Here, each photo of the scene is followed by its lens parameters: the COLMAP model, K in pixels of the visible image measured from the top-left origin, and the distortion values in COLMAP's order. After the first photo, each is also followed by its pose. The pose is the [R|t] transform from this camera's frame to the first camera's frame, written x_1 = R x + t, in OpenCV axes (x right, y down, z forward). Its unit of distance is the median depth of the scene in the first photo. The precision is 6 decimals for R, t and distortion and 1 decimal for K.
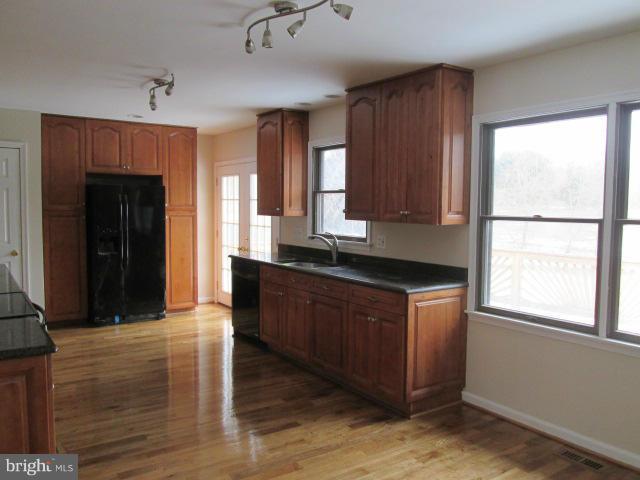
lens RADIAL K [[526.4, 0, 320.0], [0, 526.4, 240.0], [0, 0, 1]] dist [-0.046901, 0.004503]
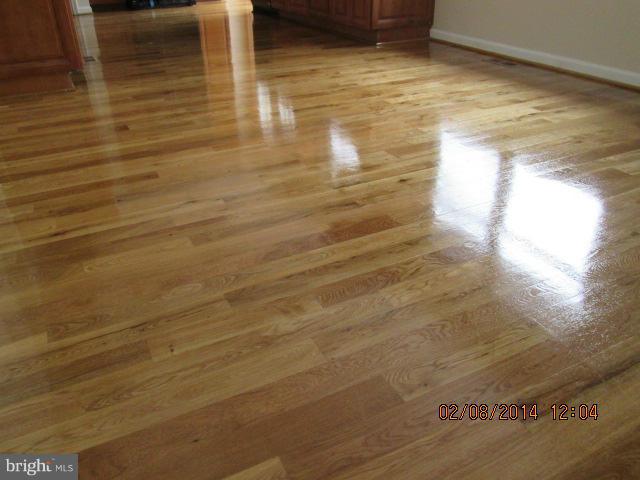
lens RADIAL K [[526.4, 0, 320.0], [0, 526.4, 240.0], [0, 0, 1]] dist [-0.046901, 0.004503]
pose [[0.991040, 0.041443, -0.126975, 0.172849], [0.018879, 0.897641, 0.440324, 0.173983], [0.132227, -0.438776, 0.888815, -0.208741]]
